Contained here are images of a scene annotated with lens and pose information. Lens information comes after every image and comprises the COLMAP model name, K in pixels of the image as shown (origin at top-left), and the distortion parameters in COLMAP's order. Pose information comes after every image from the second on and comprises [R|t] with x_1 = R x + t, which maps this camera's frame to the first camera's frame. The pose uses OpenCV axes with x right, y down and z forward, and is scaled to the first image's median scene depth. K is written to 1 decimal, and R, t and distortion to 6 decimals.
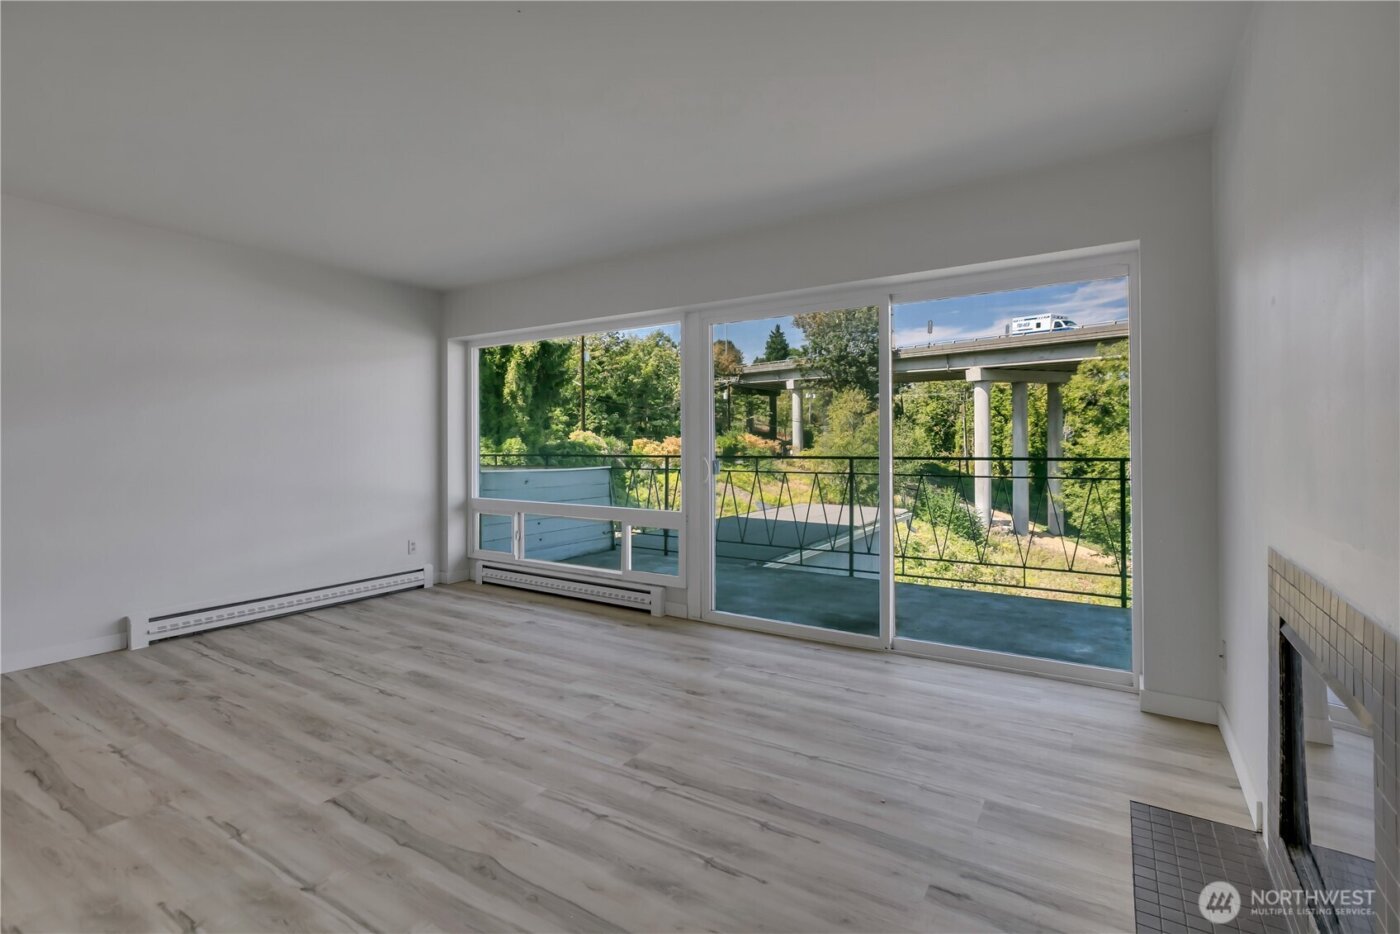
lens RADIAL K [[643.5, 0, 704.7], [0, 643.5, 442.9], [0, 0, 1]] dist [0.001686, 0.000457]
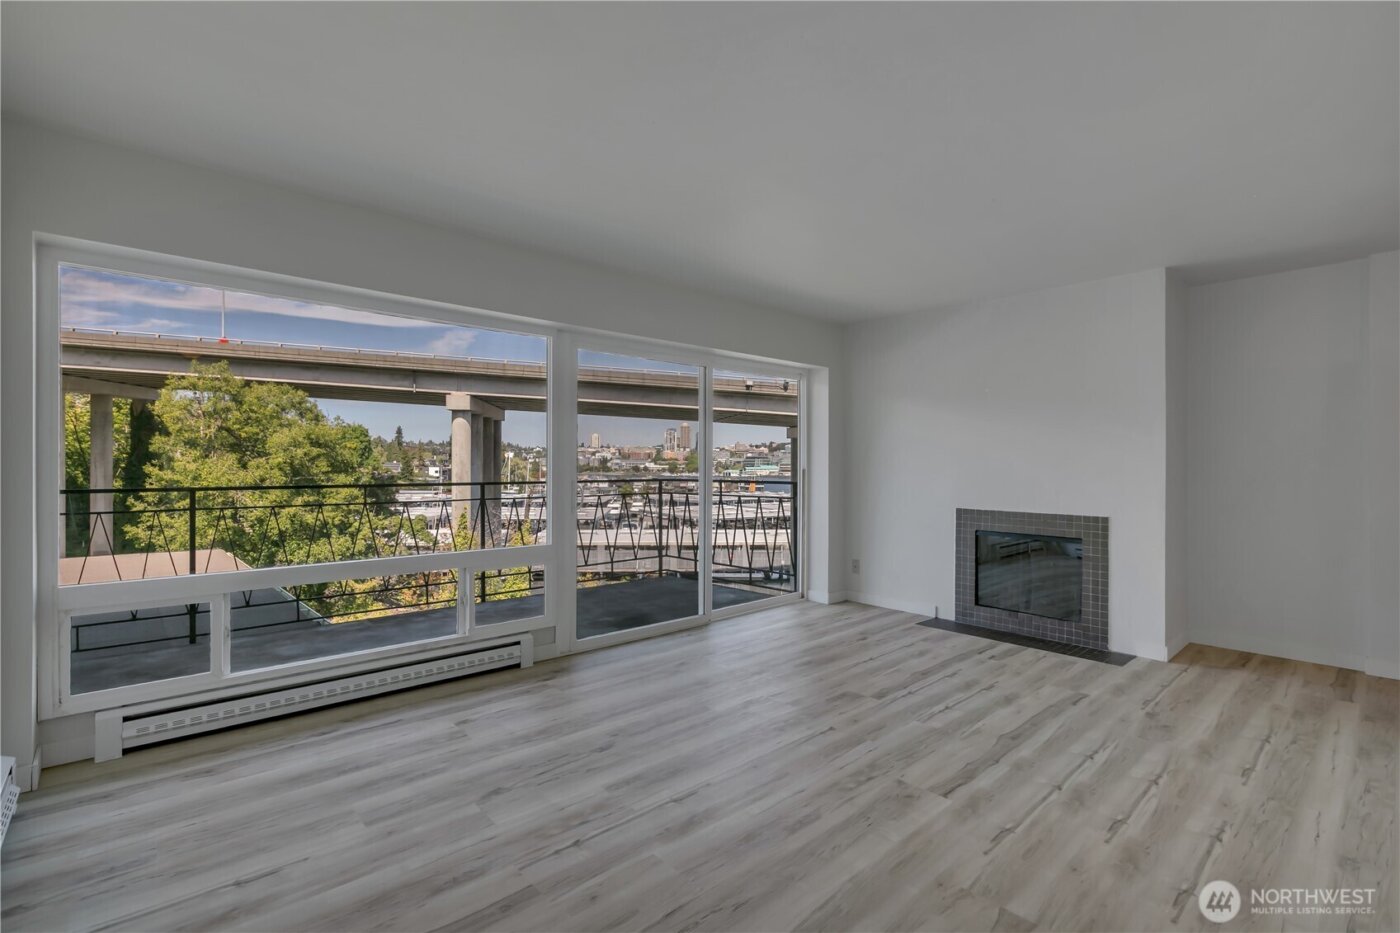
lens RADIAL K [[647.1, 0, 702.9], [0, 647.1, 469.0], [0, 0, 1]] dist [0.002143, 0.000182]
pose [[0.257452, 0.003118, 0.966286, -1.425136], [-0.004908, 0.999986, -0.001920, 0.003019], [-0.966279, -0.004248, 0.257464, 0.907886]]
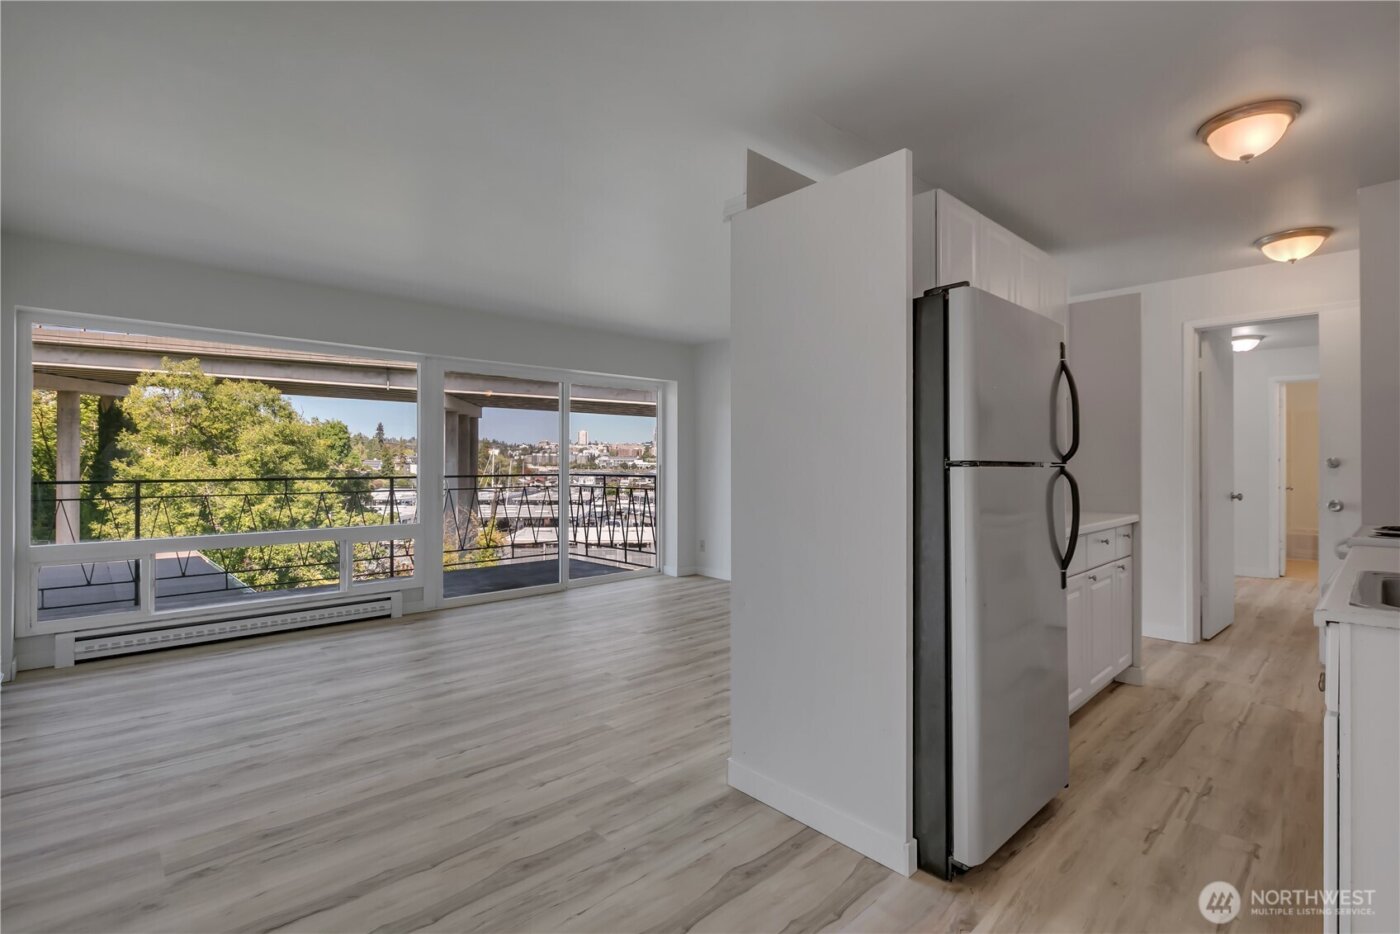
lens RADIAL K [[656.1, 0, 709.5], [0, 656.1, 461.7], [0, 0, 1]] dist [0.001820, -0.000618]
pose [[0.233084, 0.009910, 0.972406, -1.774004], [-0.004403, 0.999949, -0.009135, 0.006555], [-0.972447, -0.002152, 0.233115, 0.331043]]
